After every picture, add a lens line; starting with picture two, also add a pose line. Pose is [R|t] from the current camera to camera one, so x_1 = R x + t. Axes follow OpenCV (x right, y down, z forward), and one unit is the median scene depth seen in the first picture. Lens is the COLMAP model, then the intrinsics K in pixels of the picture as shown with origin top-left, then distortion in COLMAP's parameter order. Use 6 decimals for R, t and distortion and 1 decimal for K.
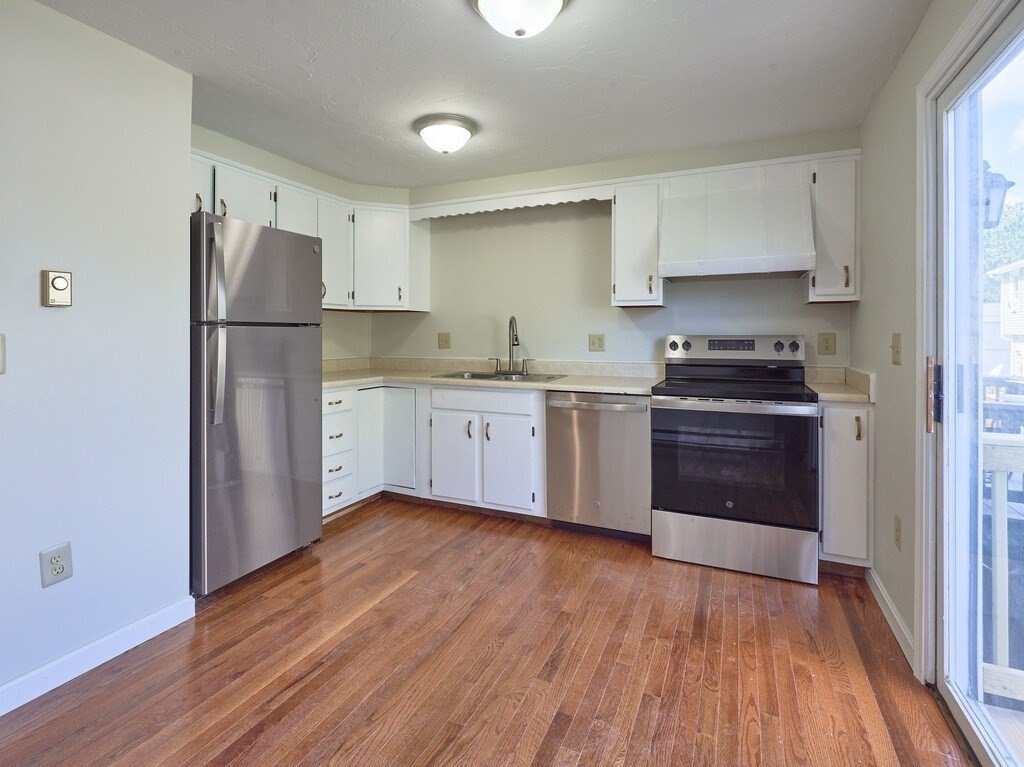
lens RADIAL K [[512.6, 0, 507.2], [0, 512.6, 332.4], [0, 0, 1]] dist [-0.001635, 0.000767]
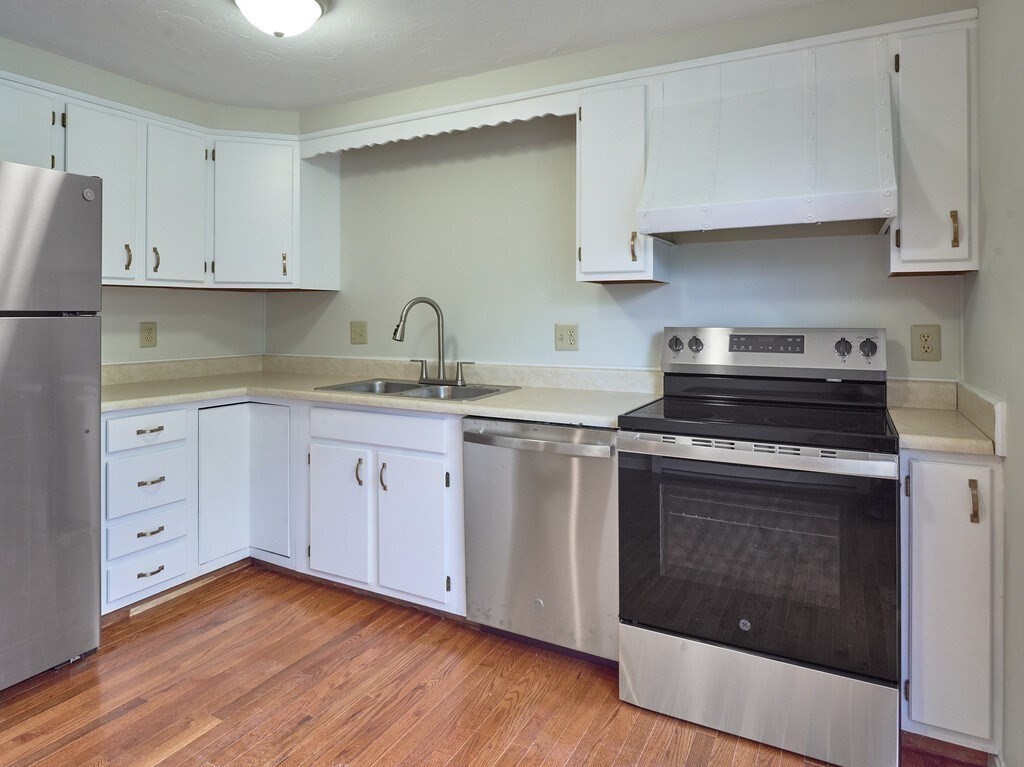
lens RADIAL K [[623.6, 0, 514.1], [0, 623.6, 306.6], [0, 0, 1]] dist [-0.007745, -0.002525]
pose [[0.998094, -0.002212, -0.061680, 0.181988], [0.001615, 0.999951, -0.009728, -0.013263], [0.061699, 0.009610, 0.998049, 0.235783]]
